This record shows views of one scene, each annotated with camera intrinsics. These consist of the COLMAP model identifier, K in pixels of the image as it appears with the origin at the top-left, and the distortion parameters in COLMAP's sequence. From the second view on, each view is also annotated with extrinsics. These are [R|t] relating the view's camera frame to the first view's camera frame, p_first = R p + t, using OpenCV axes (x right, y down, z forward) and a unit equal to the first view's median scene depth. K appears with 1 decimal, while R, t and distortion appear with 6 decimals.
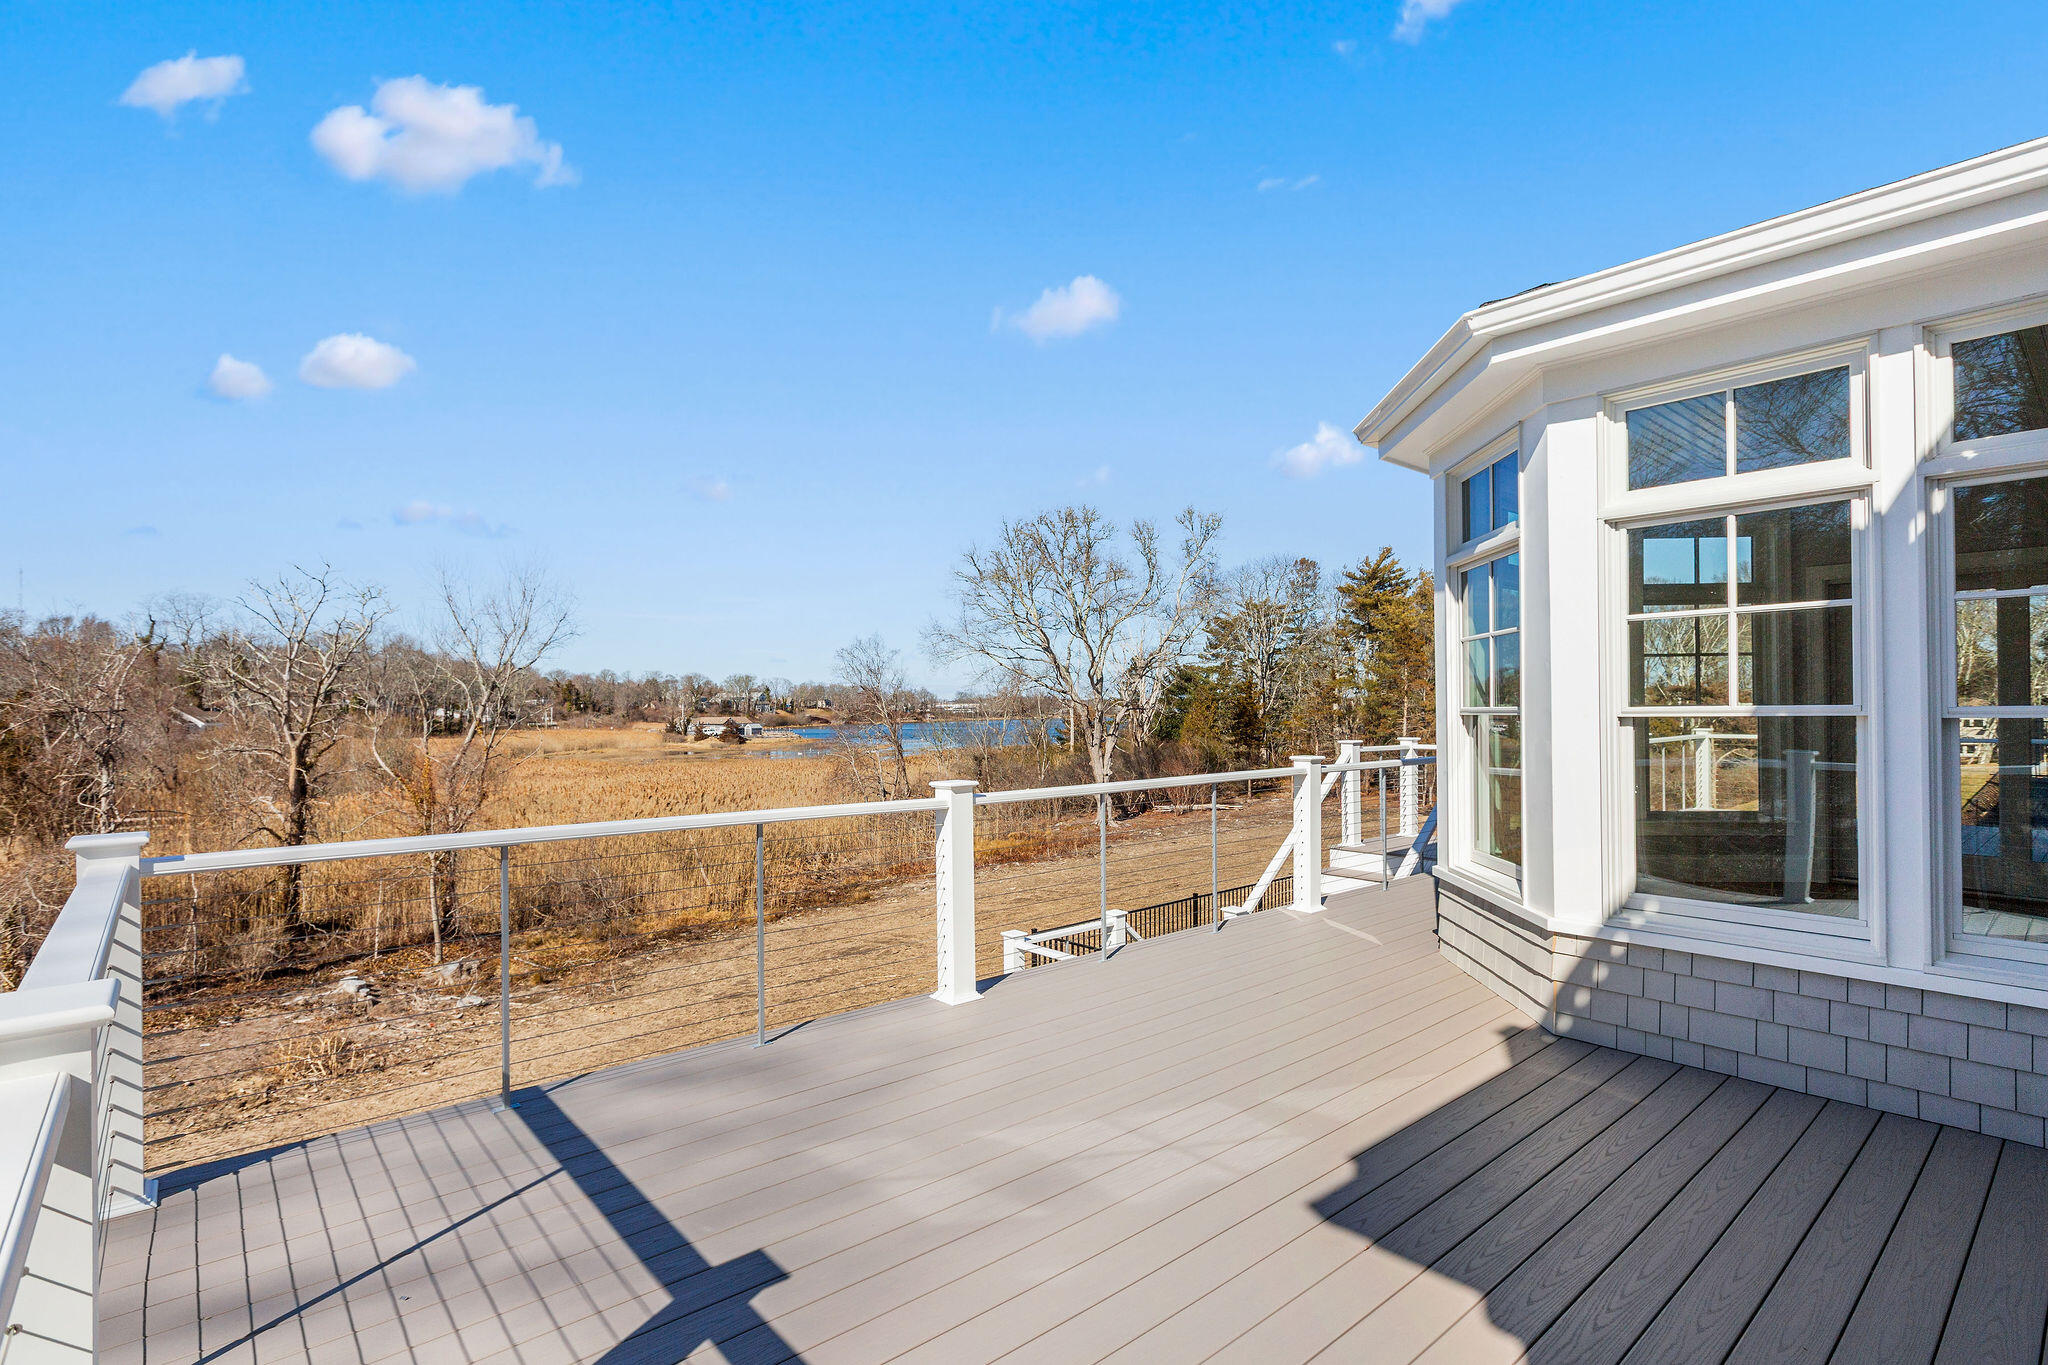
lens RADIAL K [[1000.3, 0, 995.3], [0, 1000.3, 708.4], [0, 0, 1]] dist [-0.001624, -0.000593]
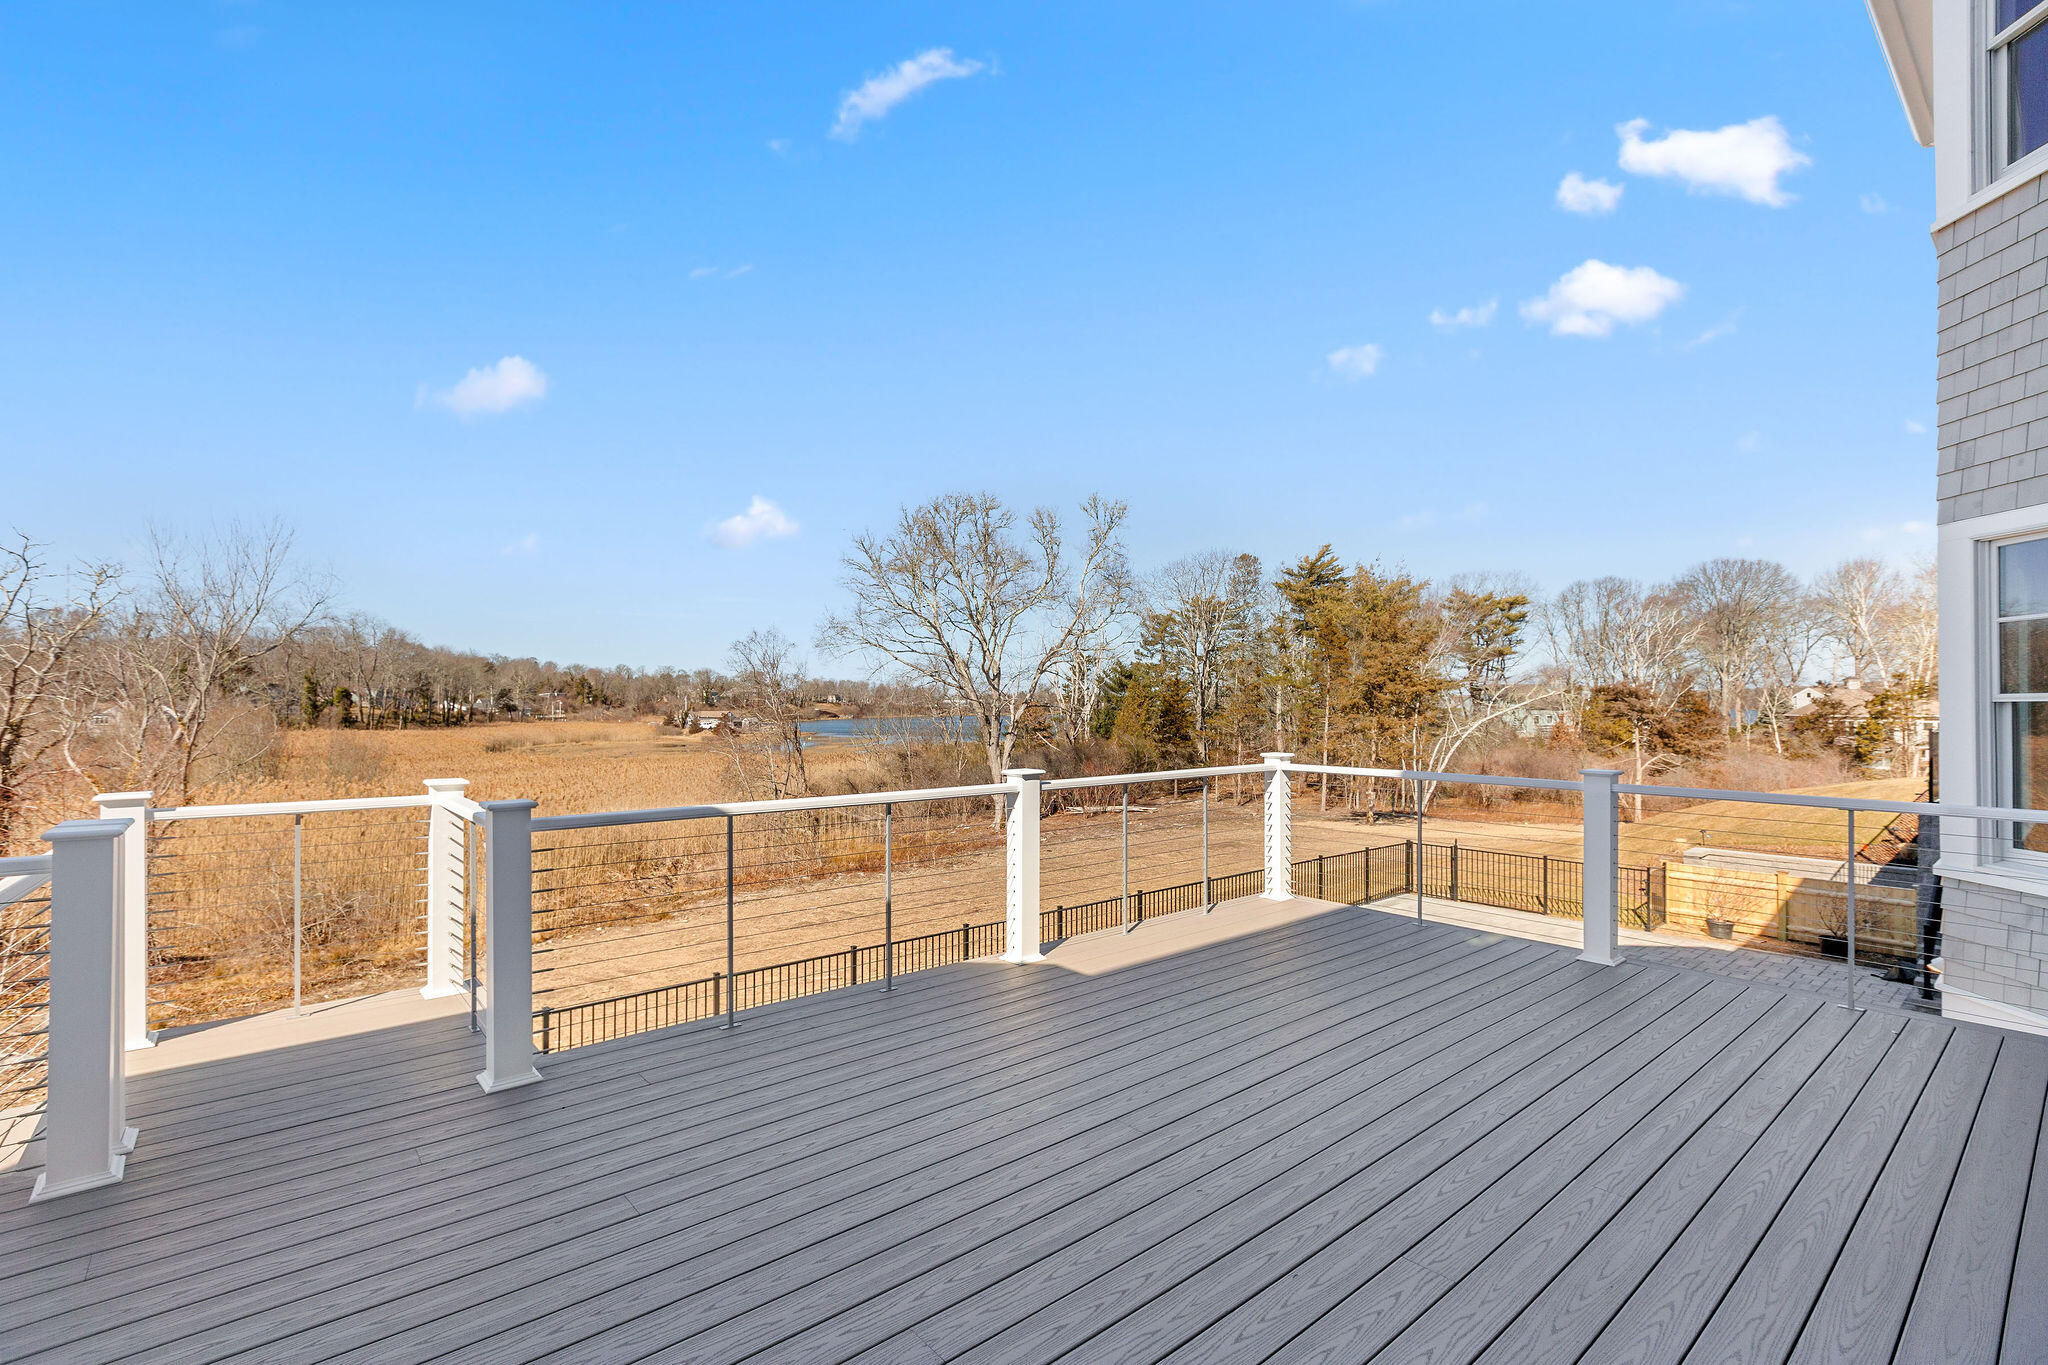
lens RADIAL K [[939.0, 0, 1008.1], [0, 939.0, 695.3], [0, 0, 1]] dist [-0.002580, -0.001396]
pose [[0.999923, 0.006445, -0.010623, 0.090613], [-0.006542, 0.999936, -0.009181, -0.000973], [0.010563, 0.009250, 0.999901, 0.077904]]
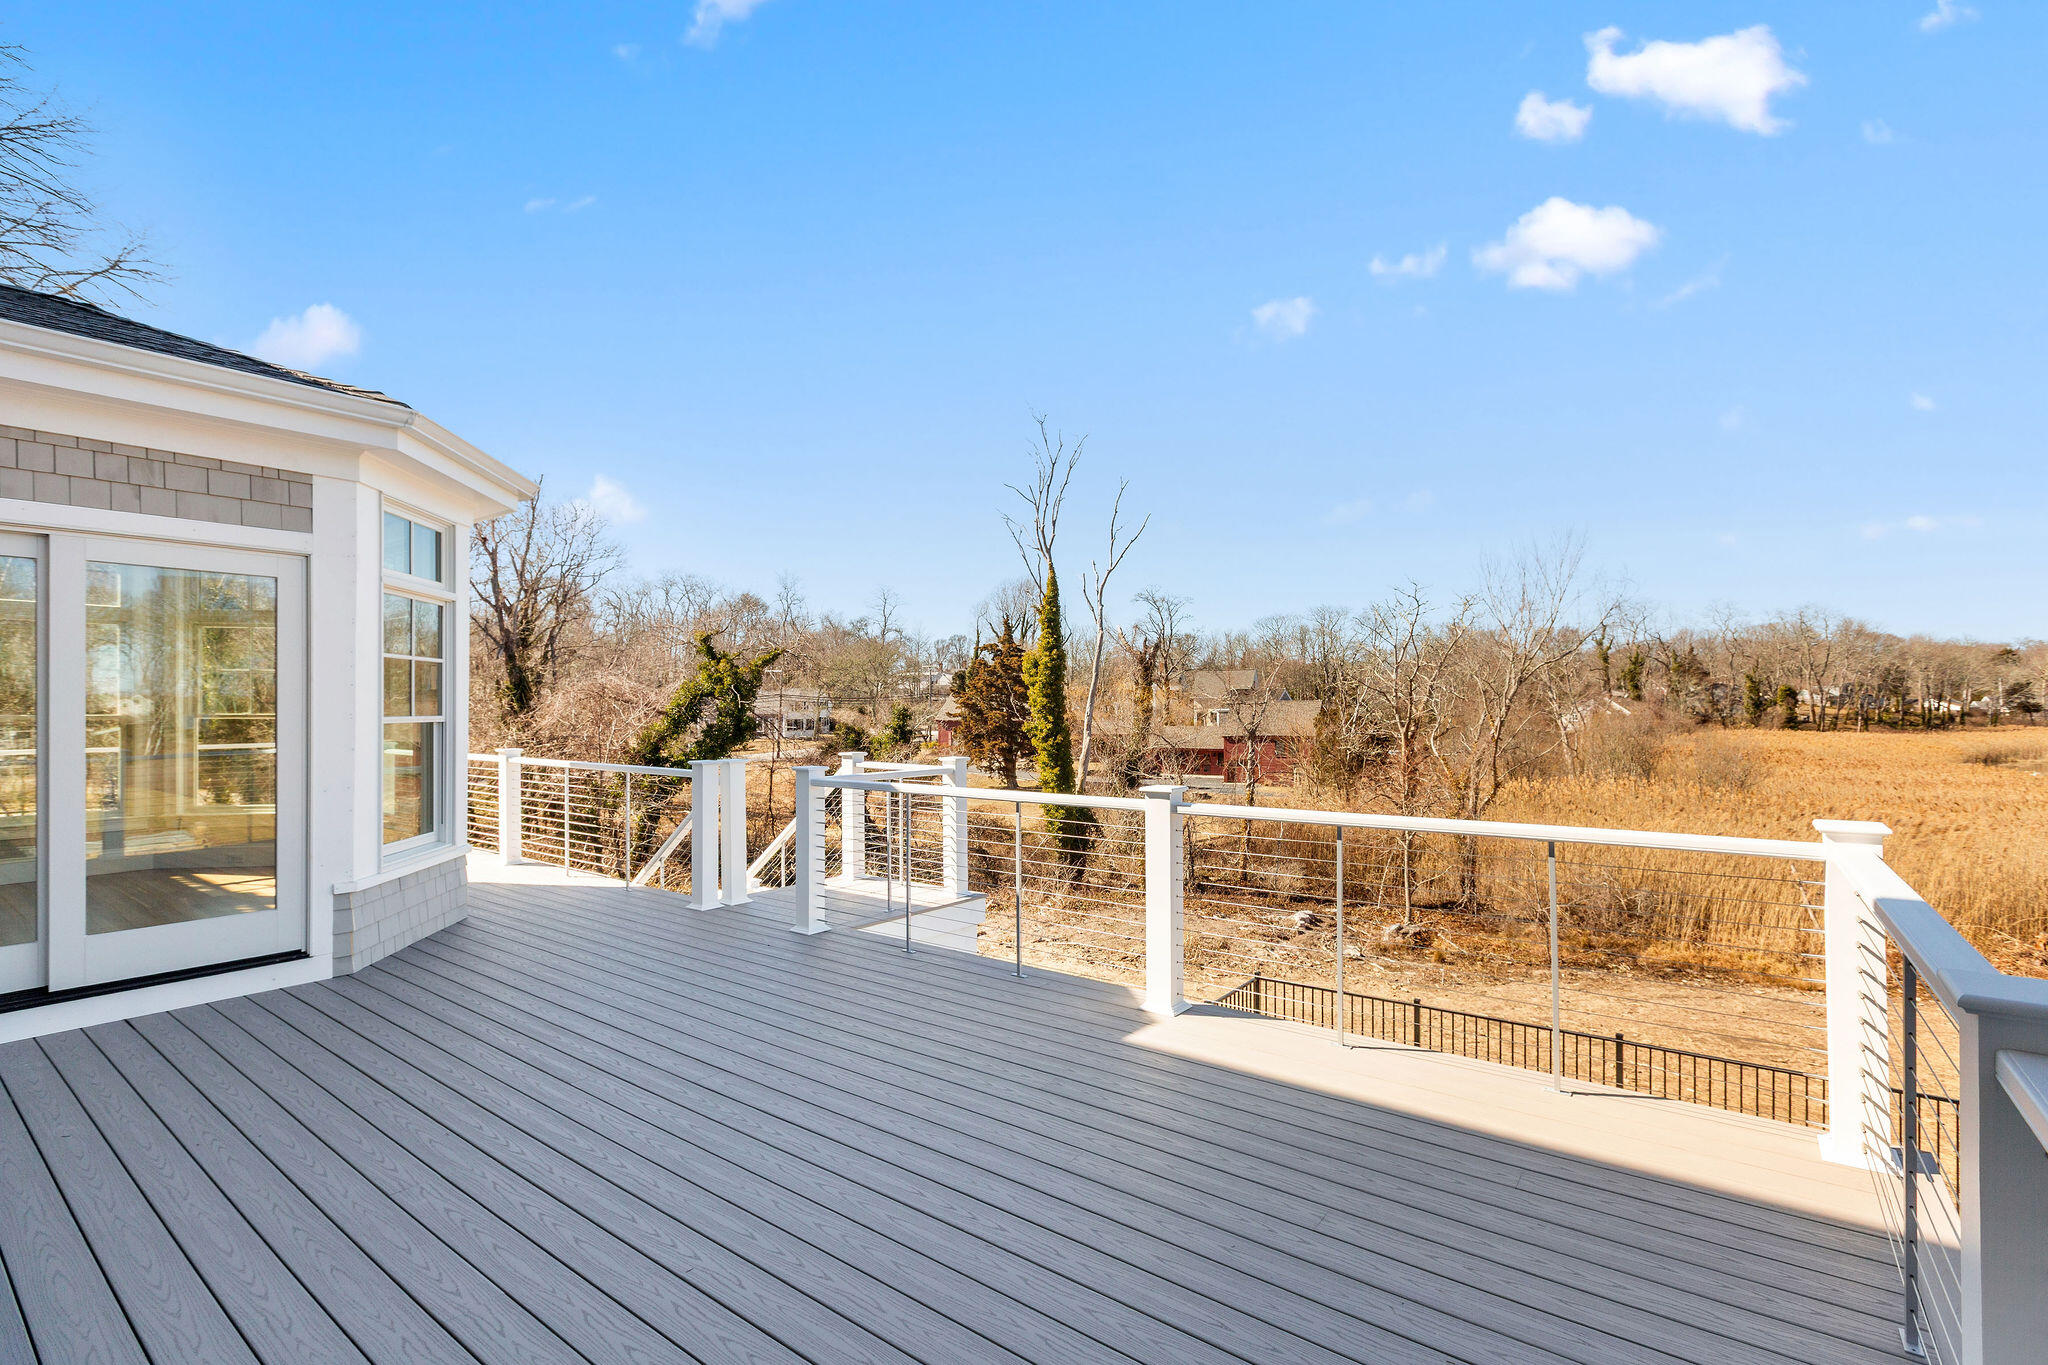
lens RADIAL K [[939.0, 0, 1026.4], [0, 939.0, 699.5], [0, 0, 1]] dist [-0.002580, -0.001396]
pose [[0.203670, 0.001604, -0.979038, 0.643145], [0.000306, 0.999999, 0.001702, -0.008181], [0.979039, -0.000646, 0.203670, 0.555681]]
